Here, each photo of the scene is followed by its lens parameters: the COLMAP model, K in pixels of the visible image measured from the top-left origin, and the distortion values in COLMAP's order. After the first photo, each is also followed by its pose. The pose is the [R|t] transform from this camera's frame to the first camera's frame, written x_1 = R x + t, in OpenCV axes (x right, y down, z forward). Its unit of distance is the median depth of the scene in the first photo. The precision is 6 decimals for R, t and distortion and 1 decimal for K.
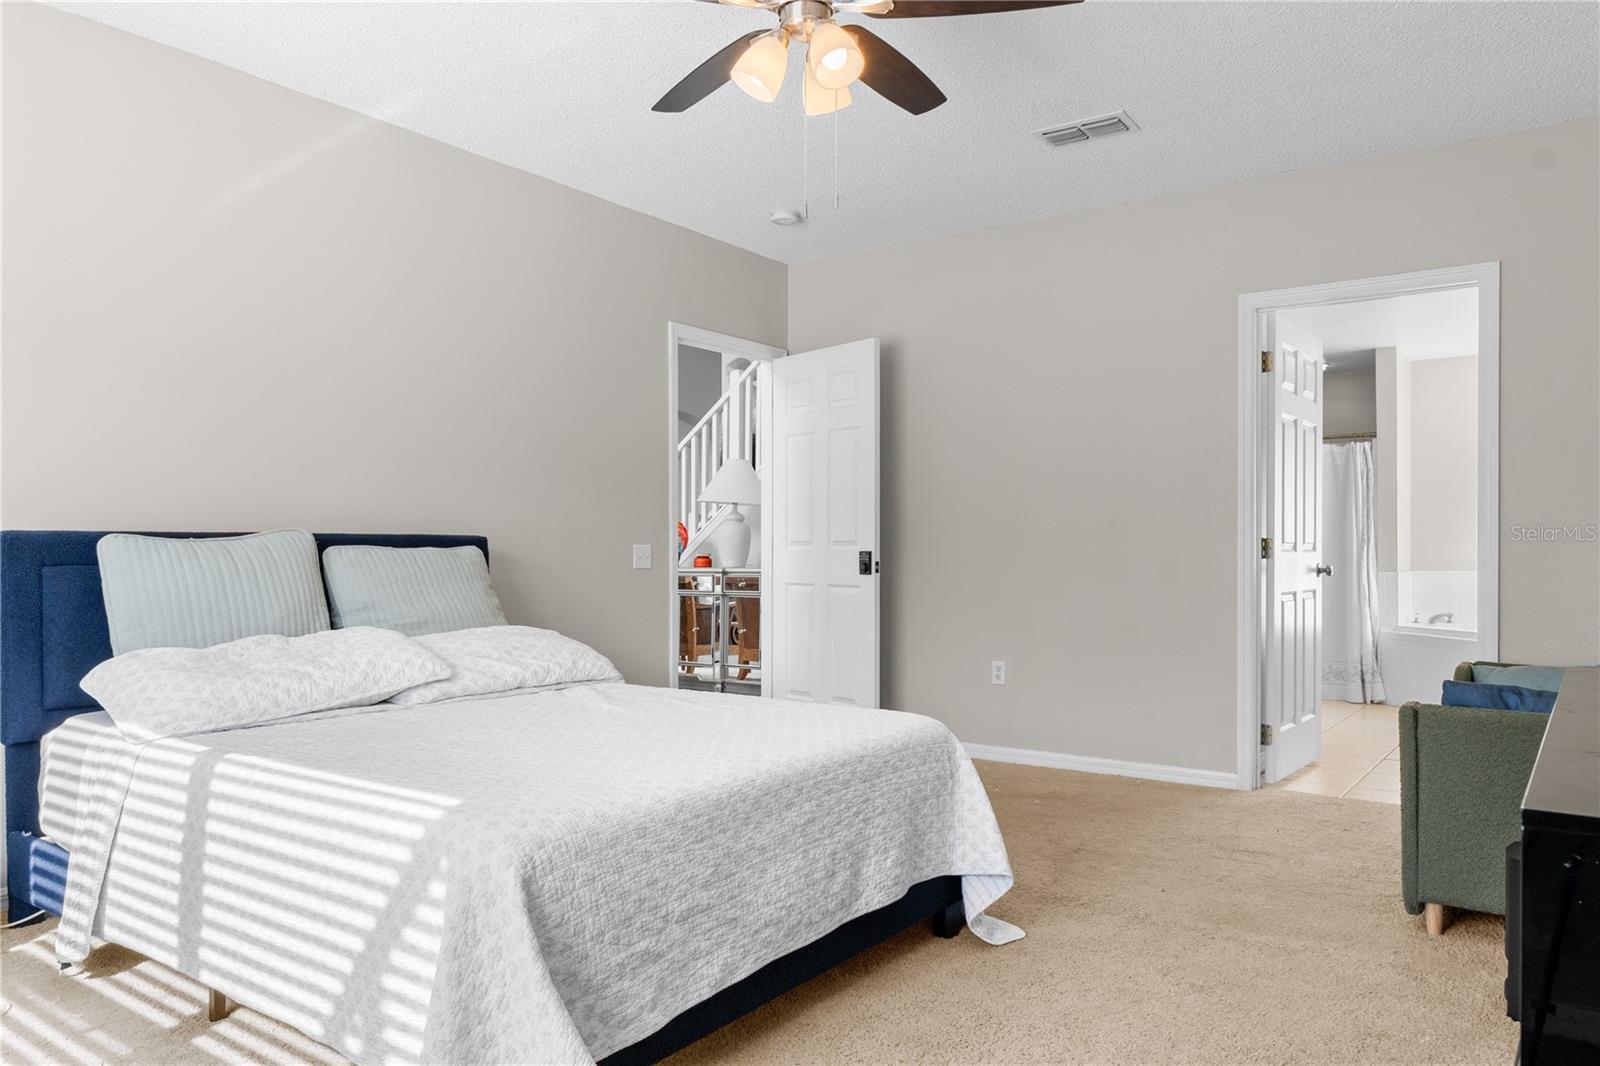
lens RADIAL K [[1118.3, 0, 796.9], [0, 1118.3, 540.9], [0, 0, 1]] dist [-0.007221, -0.002129]
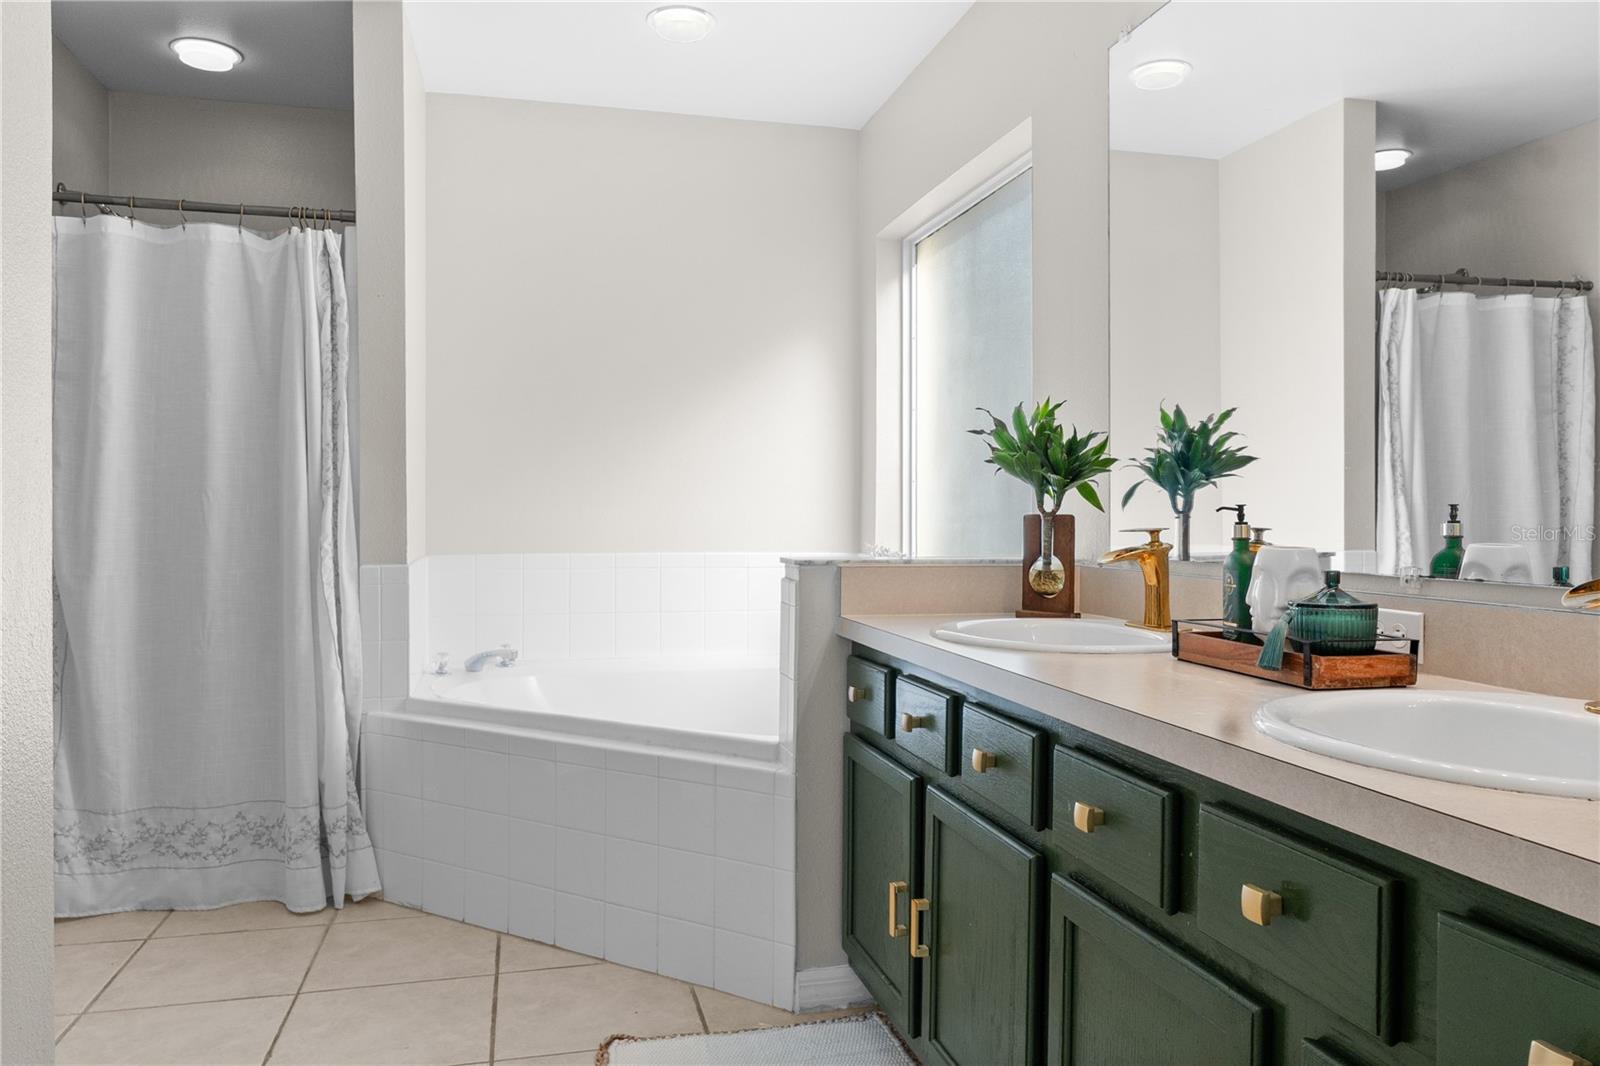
lens RADIAL K [[1118.3, 0, 796.9], [0, 1118.3, 540.9], [0, 0, 1]] dist [-0.007221, -0.002129]
pose [[0.642291, -0.017236, 0.766267, 0.315756], [-0.007886, 0.999546, 0.029094, 0.006501], [-0.766420, -0.024730, 0.641863, 0.625112]]
